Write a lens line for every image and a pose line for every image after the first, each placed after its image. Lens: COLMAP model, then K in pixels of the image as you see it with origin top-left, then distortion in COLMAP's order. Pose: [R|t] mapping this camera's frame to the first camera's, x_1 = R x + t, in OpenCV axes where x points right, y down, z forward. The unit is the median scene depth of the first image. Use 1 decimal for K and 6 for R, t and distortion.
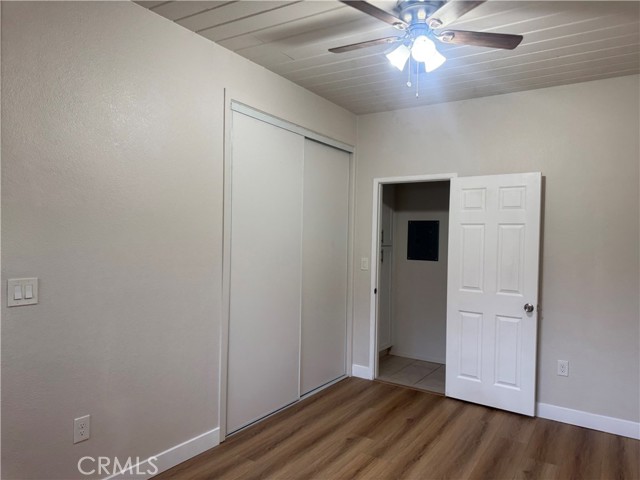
lens RADIAL K [[453.9, 0, 322.3], [0, 453.9, 241.7], [0, 0, 1]] dist [0.064954, -0.027199]
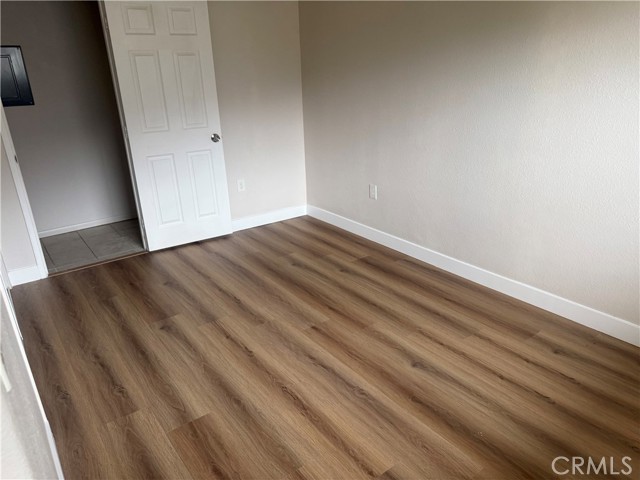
lens RADIAL K [[453.9, 0, 323.1], [0, 453.9, 242.1], [0, 0, 1]] dist [0.064954, -0.027199]
pose [[0.324434, -0.362447, 0.873713, -0.503725], [0.038304, 0.927953, 0.370724, -0.014362], [-0.945132, -0.086809, 0.314943, 0.456688]]
